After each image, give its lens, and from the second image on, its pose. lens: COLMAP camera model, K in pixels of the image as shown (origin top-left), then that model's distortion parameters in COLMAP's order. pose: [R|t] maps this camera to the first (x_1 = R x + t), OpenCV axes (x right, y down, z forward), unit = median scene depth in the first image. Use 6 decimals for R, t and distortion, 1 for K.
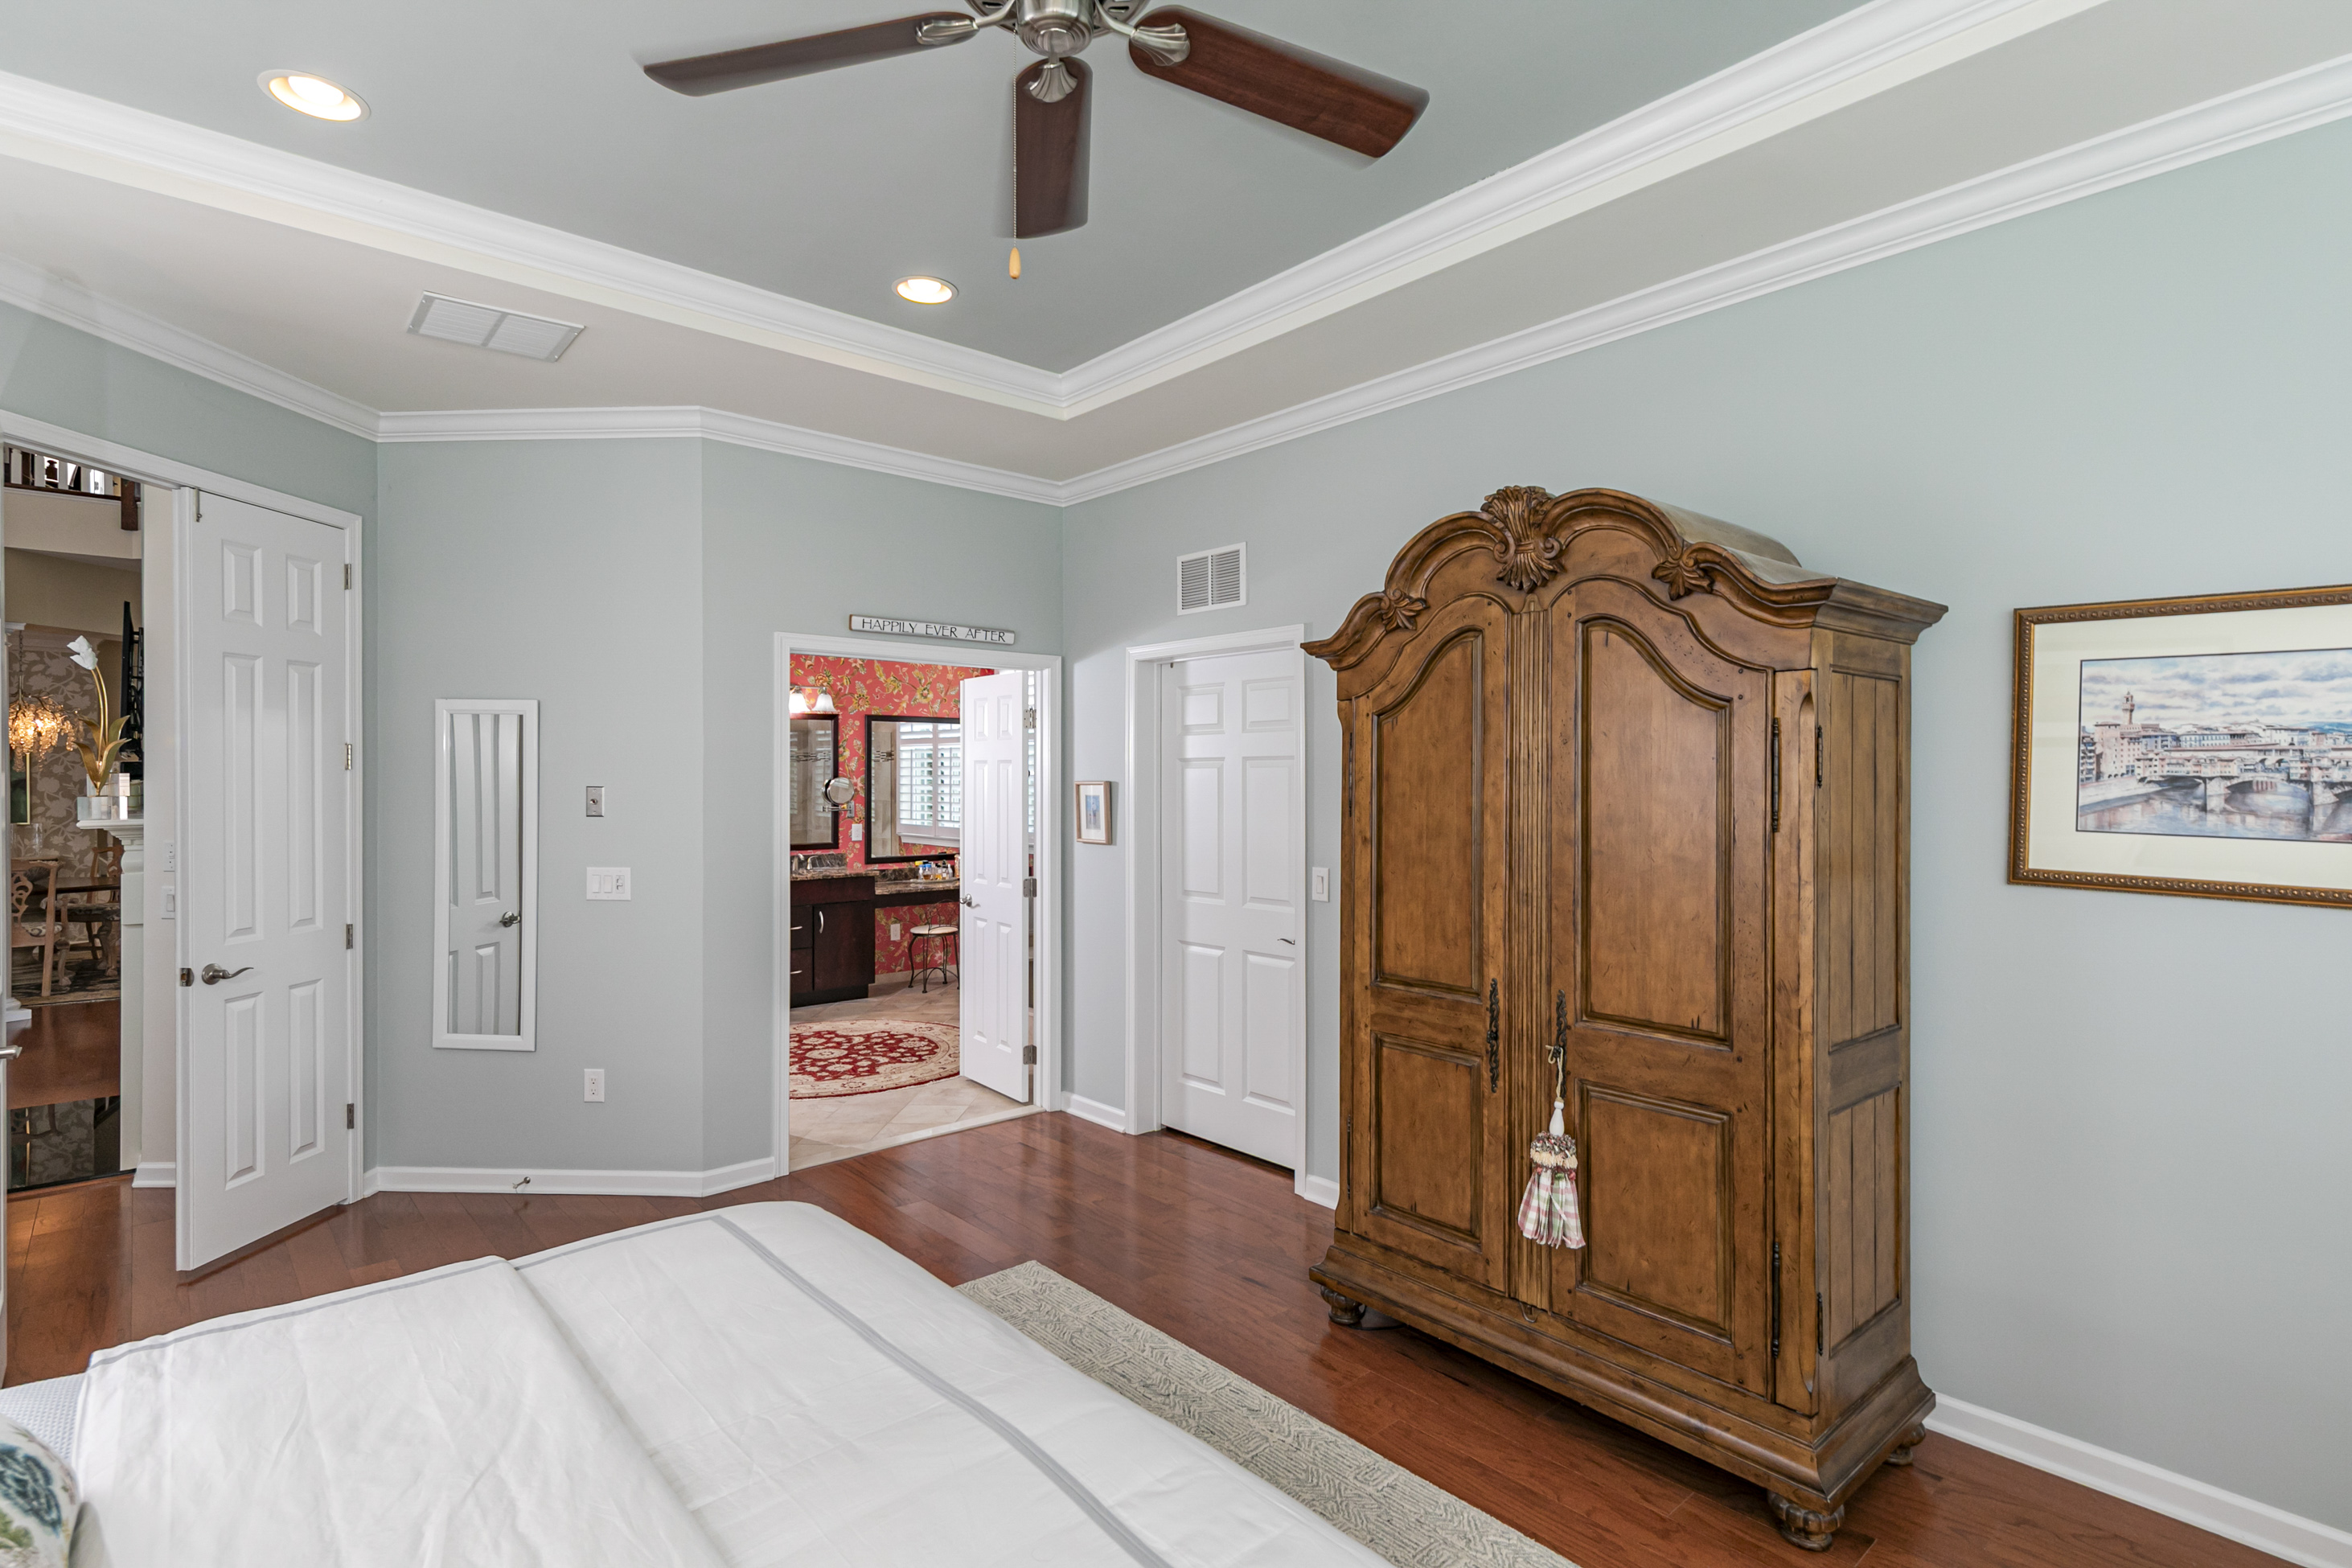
lens RADIAL K [[1170.0, 0, 1177.1], [0, 1170.0, 785.4], [0, 0, 1]] dist [0.016766, -0.005889]
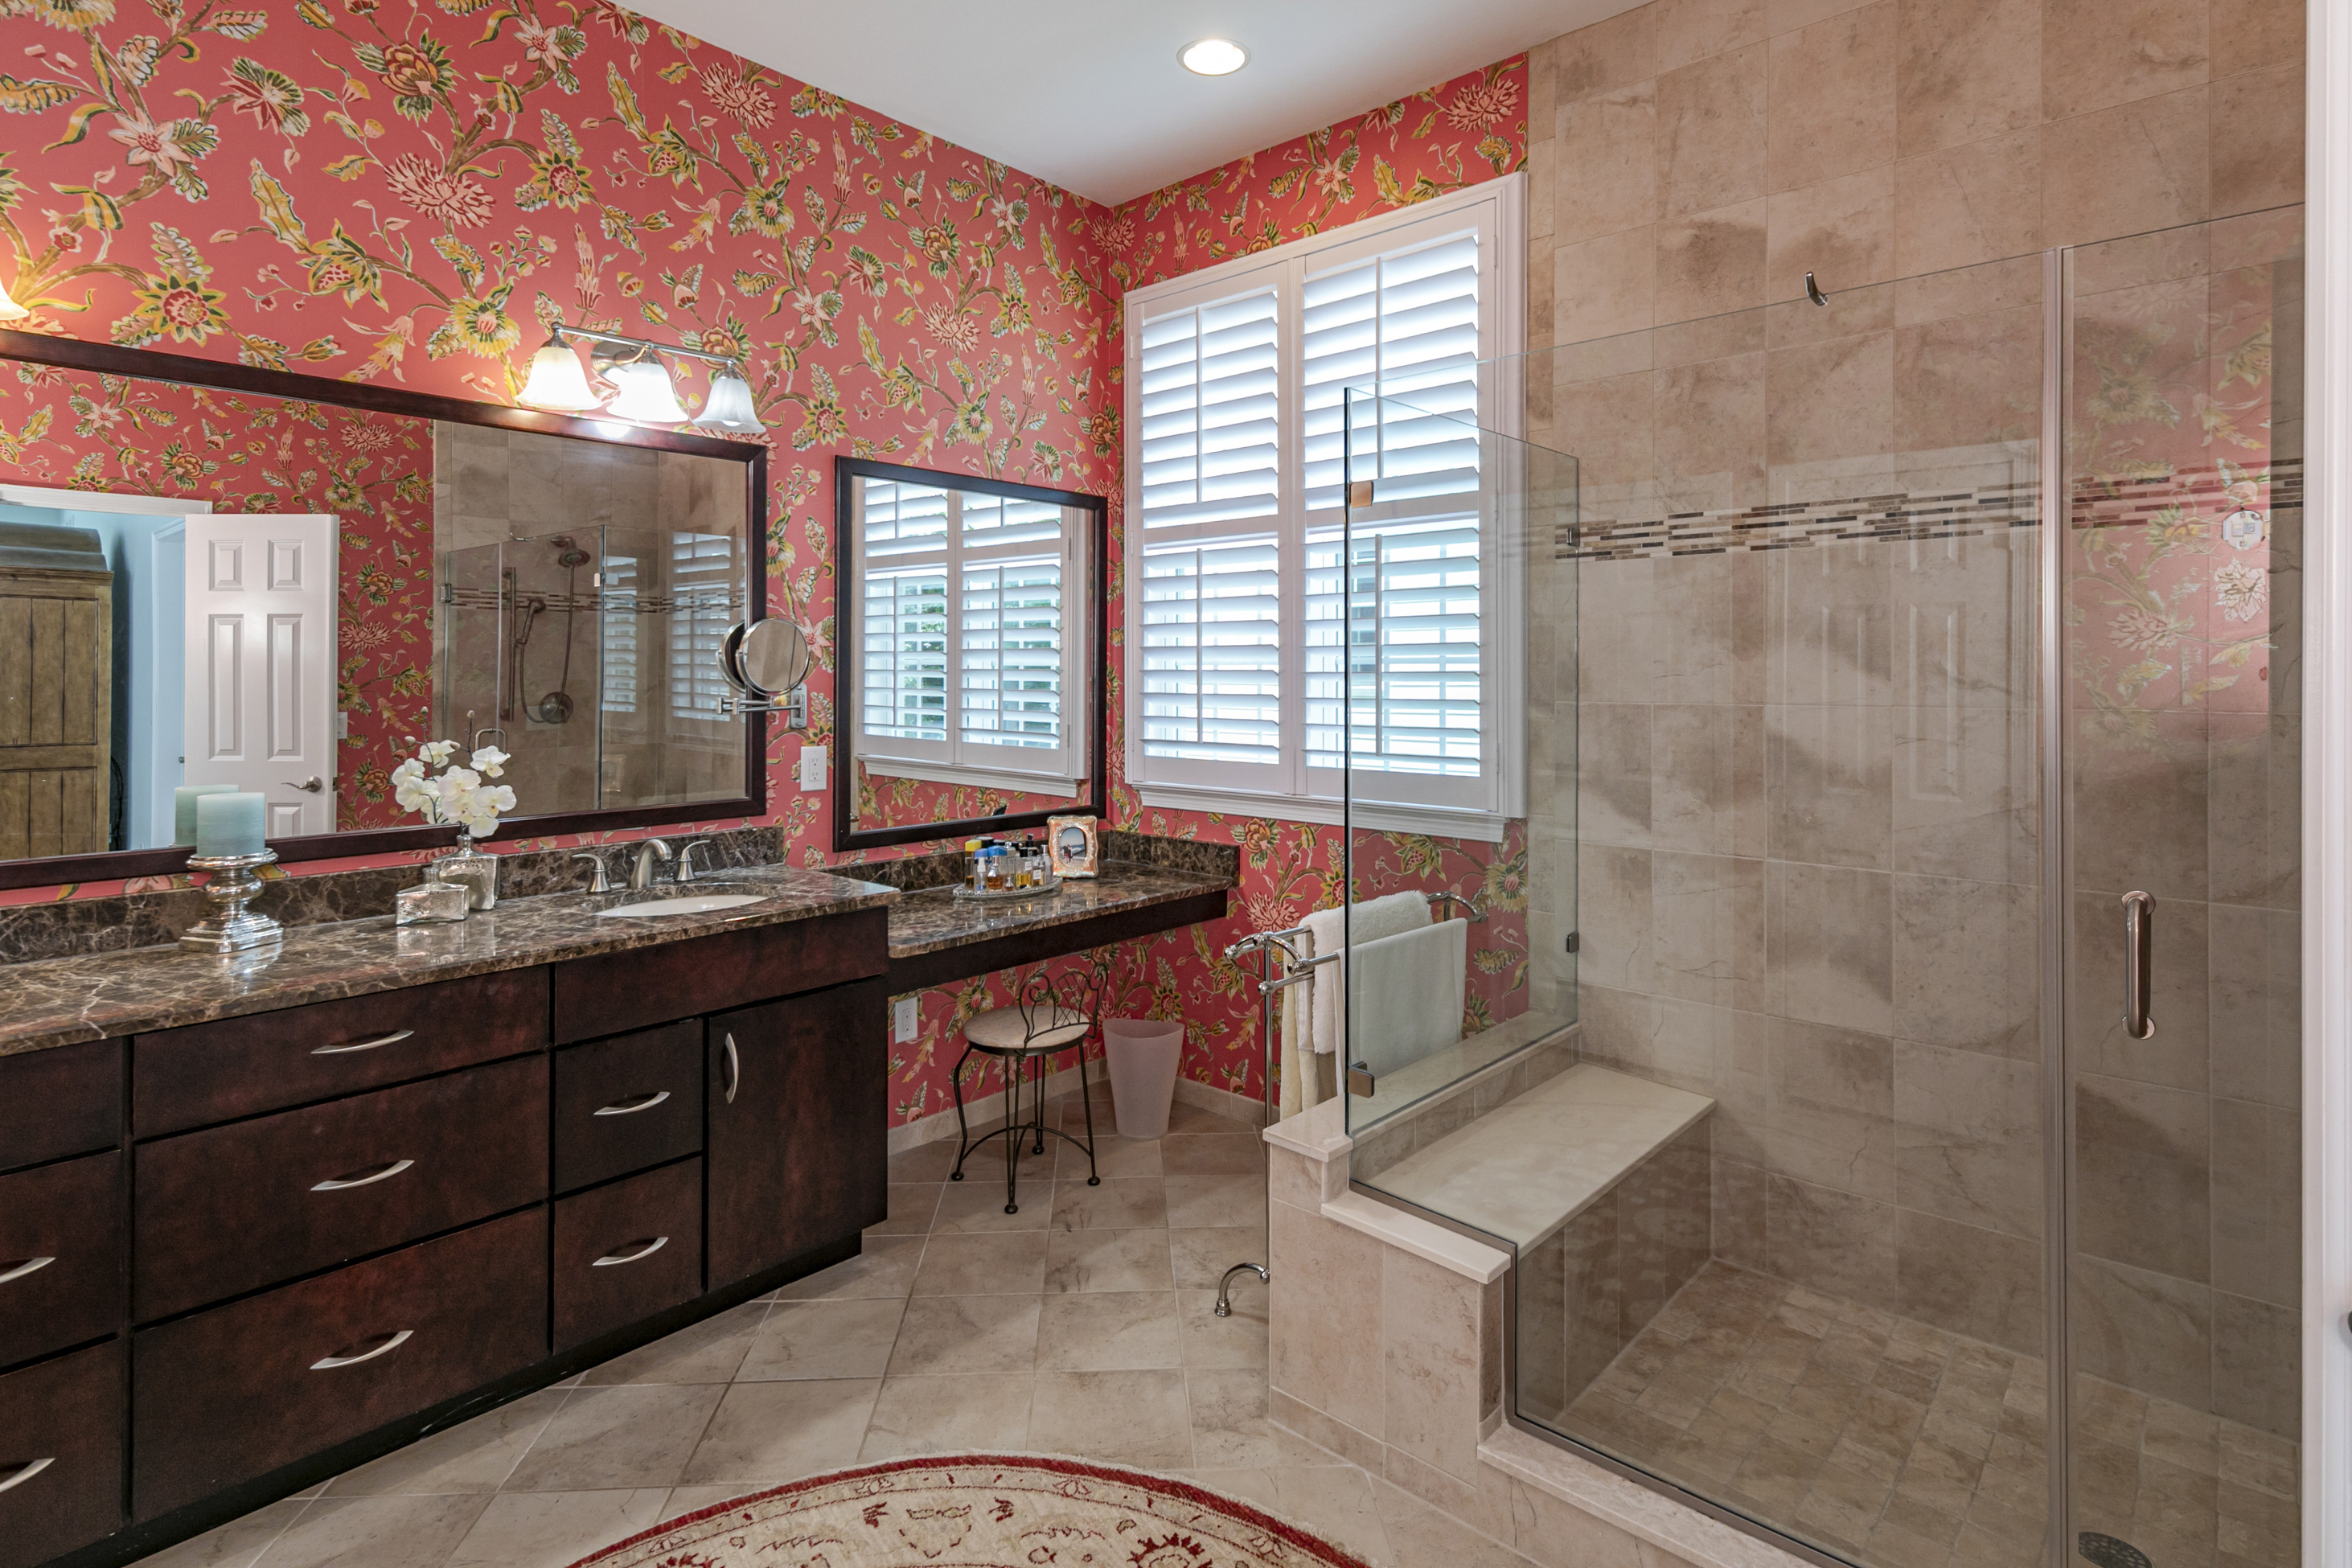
lens RADIAL K [[1170.0, 0, 1177.8], [0, 1170.0, 671.0], [0, 0, 1]] dist [0.016766, -0.005889]
pose [[0.991999, -0.000057, 0.126249, -0.206103], [0.000636, 0.999989, -0.004549, 0.010806], [-0.126247, 0.004593, 0.991988, 0.616129]]
